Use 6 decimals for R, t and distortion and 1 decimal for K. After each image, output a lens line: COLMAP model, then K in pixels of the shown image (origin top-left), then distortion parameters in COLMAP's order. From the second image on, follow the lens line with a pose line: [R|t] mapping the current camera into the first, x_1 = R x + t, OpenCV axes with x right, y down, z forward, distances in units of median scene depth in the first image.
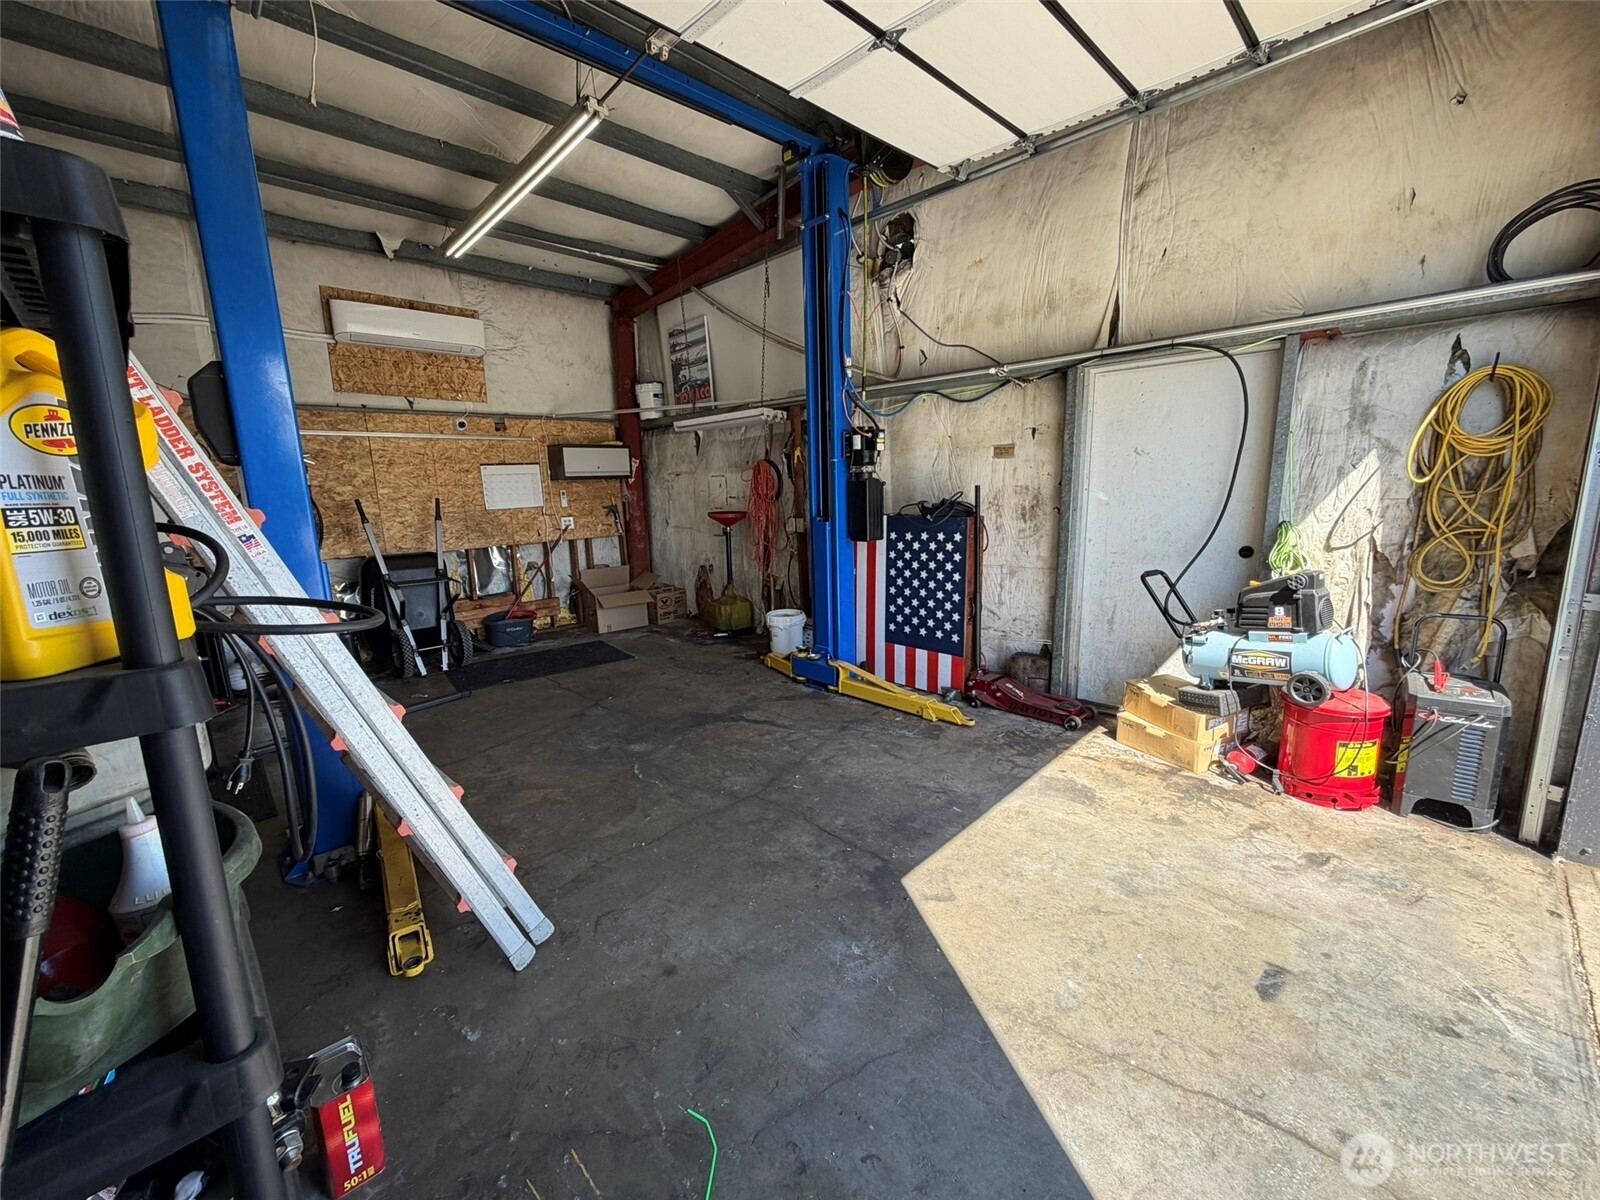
lens RADIAL K [[636.3, 0, 800.8], [0, 636.3, 598.2], [0, 0, 1]] dist [0.003360, -0.000230]
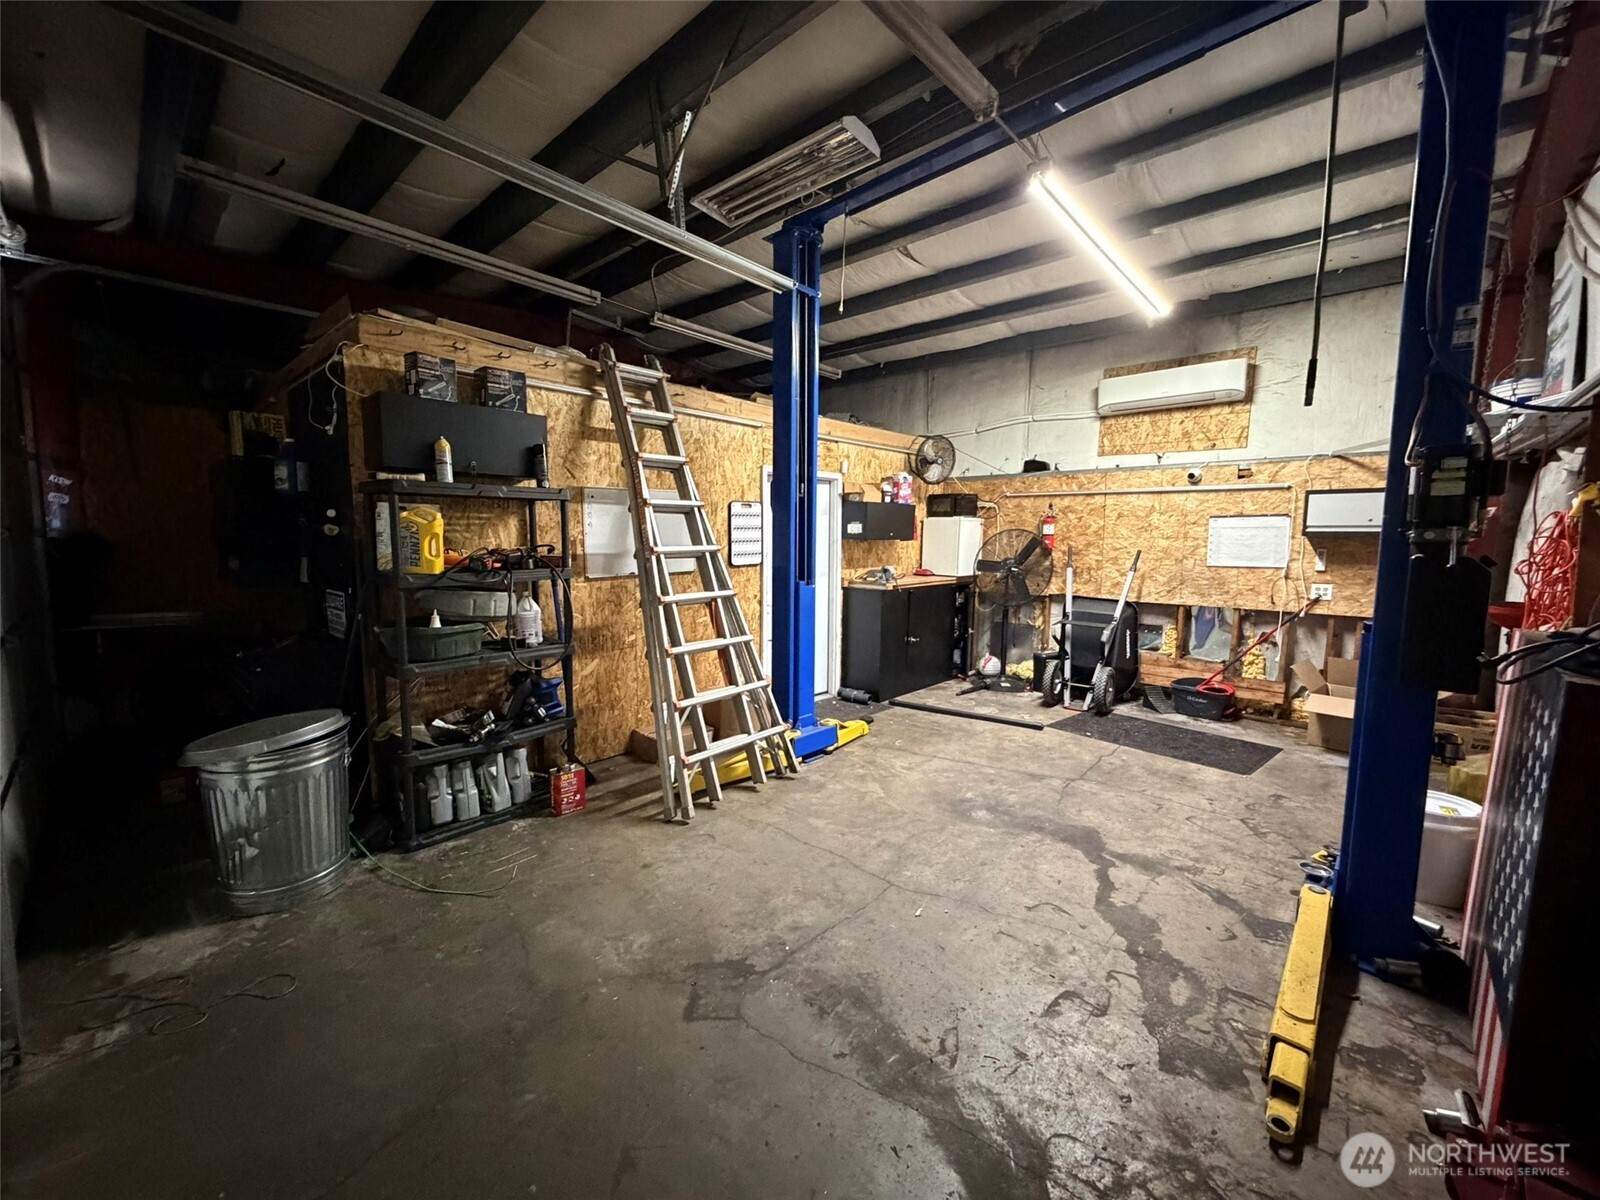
lens RADIAL K [[636.3, 0, 796.7], [0, 636.3, 601.1], [0, 0, 1]] dist [0.003360, -0.000230]
pose [[0.043660, 0.129999, -0.990552, 0.549400], [-0.192090, 0.974090, 0.119372, -0.119636], [0.980406, 0.185063, 0.067500, 0.518208]]
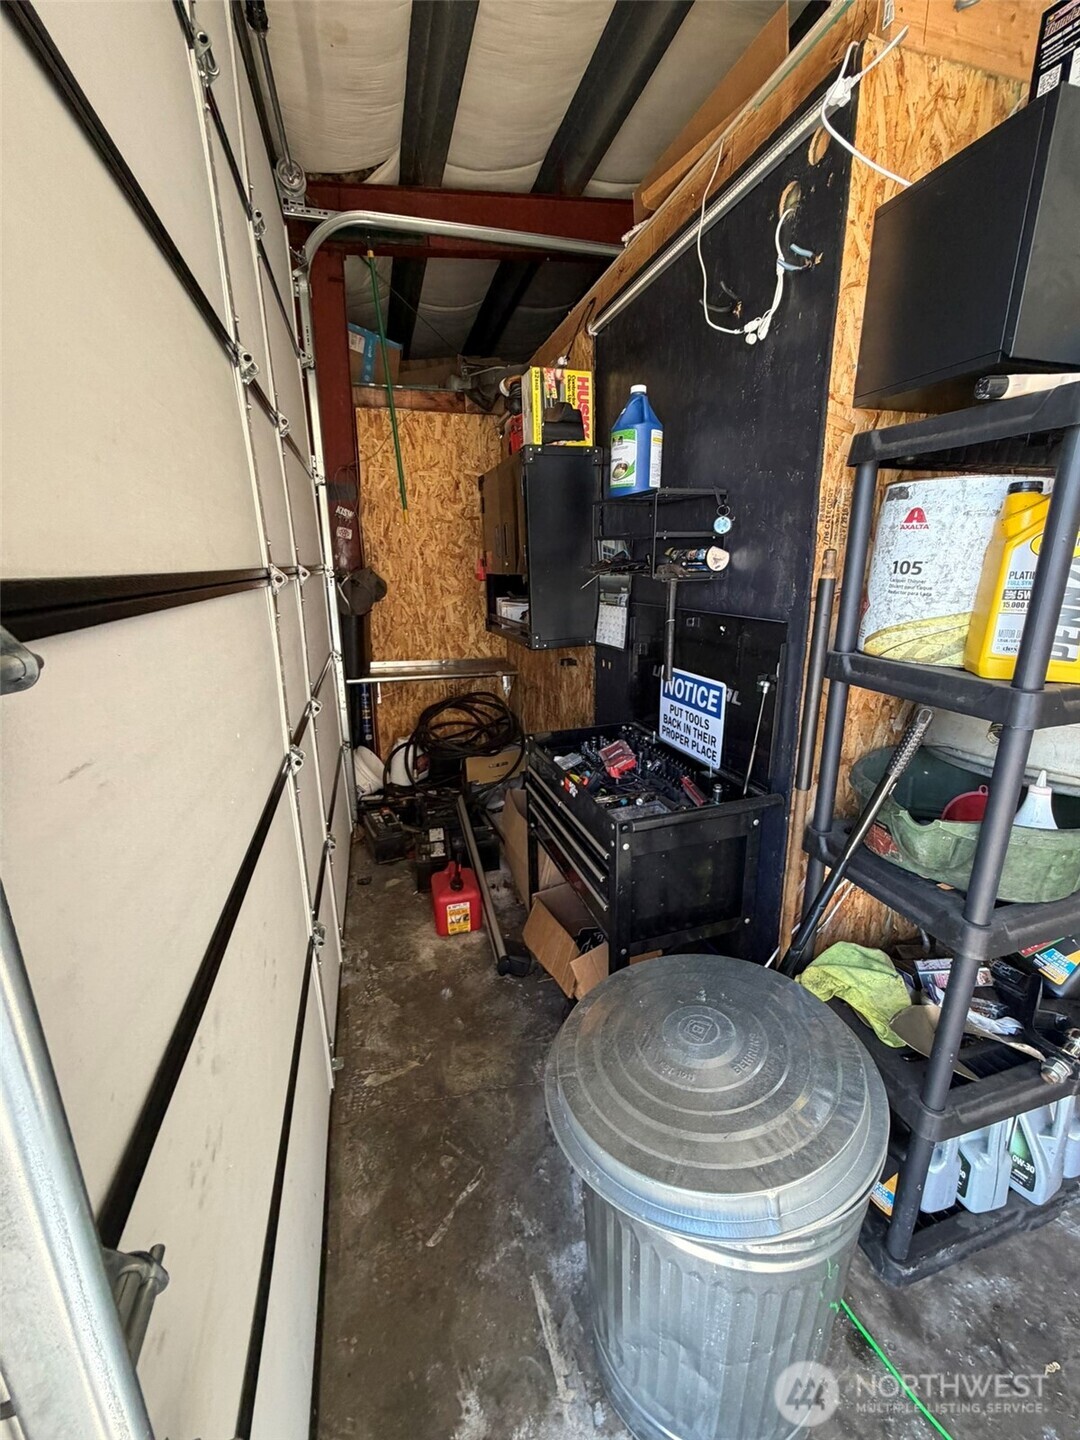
lens RADIAL K [[572.6, 0, 539.3], [0, 572.6, 718.0], [0, 0, 1]] dist [0.003360, -0.000230]
pose [[-0.469758, 0.262758, -0.842784, 0.121545], [-0.133284, 0.922624, 0.361941, -0.025919], [0.872676, 0.282354, -0.398389, 0.073691]]
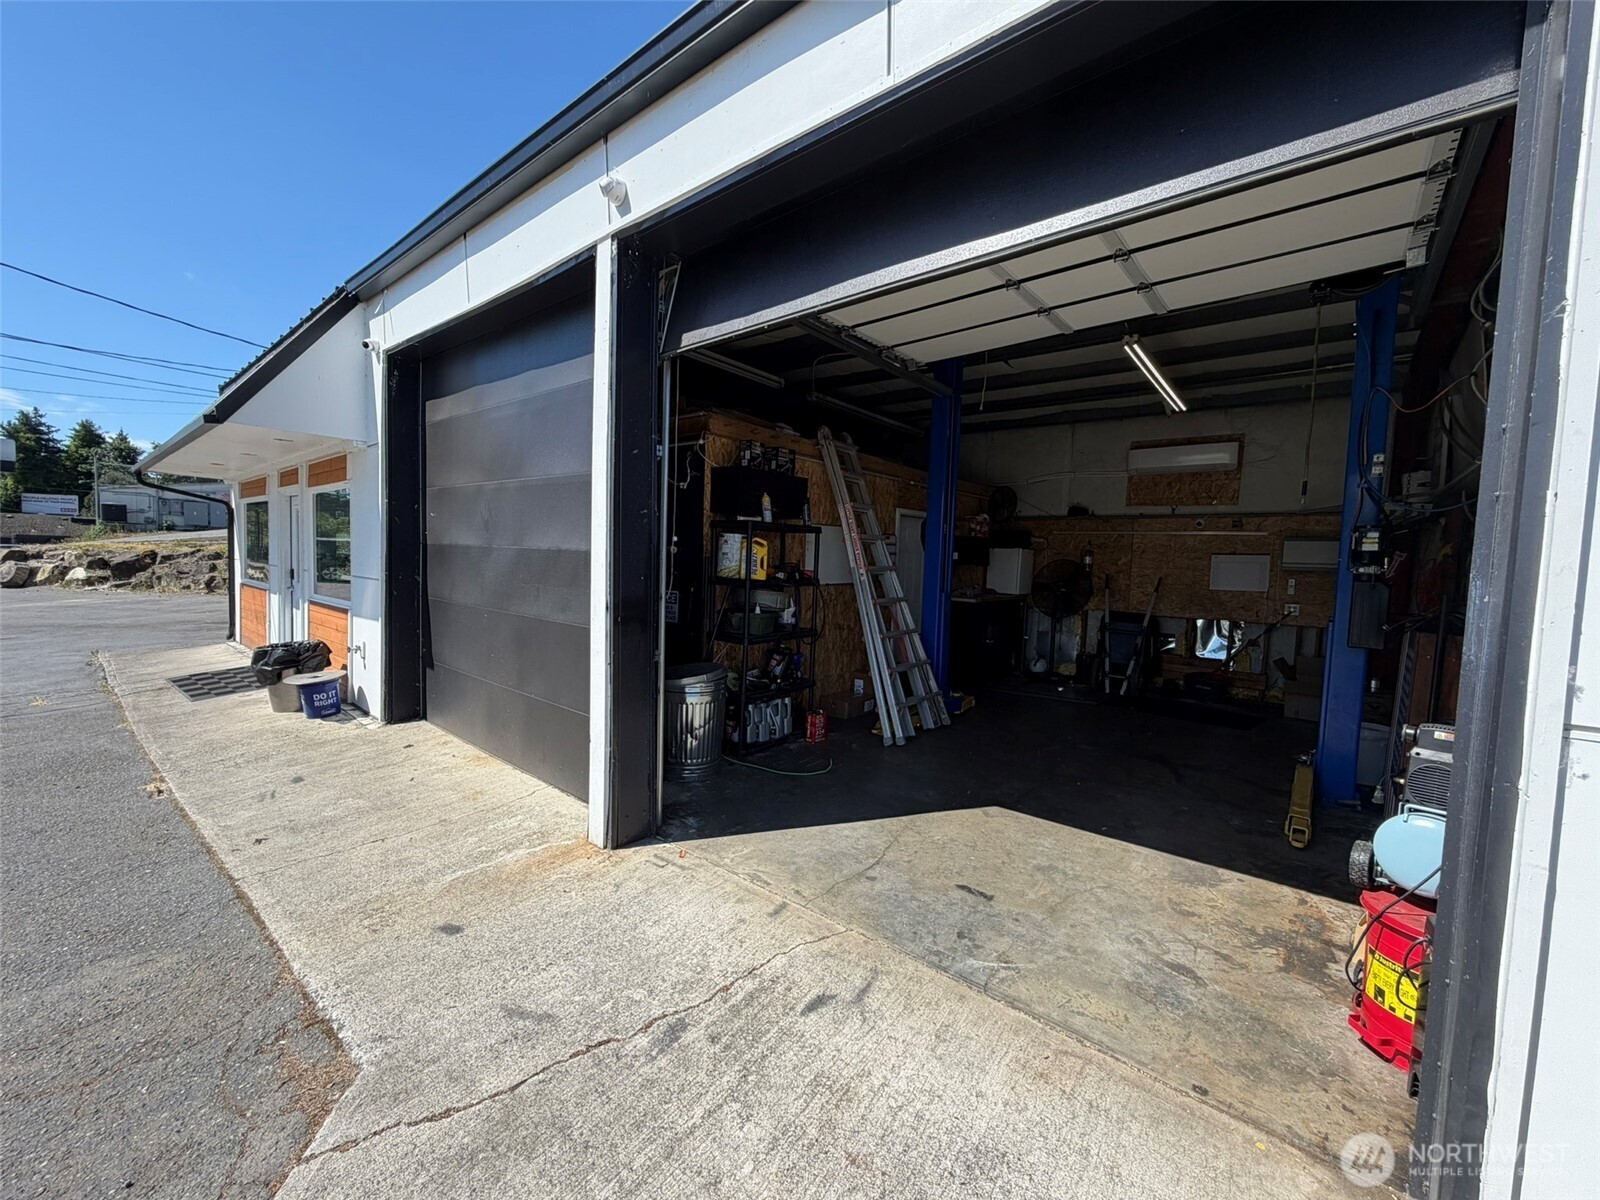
lens RADIAL K [[636.3, 0, 798.6], [0, 636.3, 601.7], [0, 0, 1]] dist [0.003360, -0.000230]
pose [[0.092775, 0.098547, -0.990798, 0.941845], [-0.217390, 0.973088, 0.076430, -0.050021], [0.971666, 0.208299, 0.111702, 0.112330]]
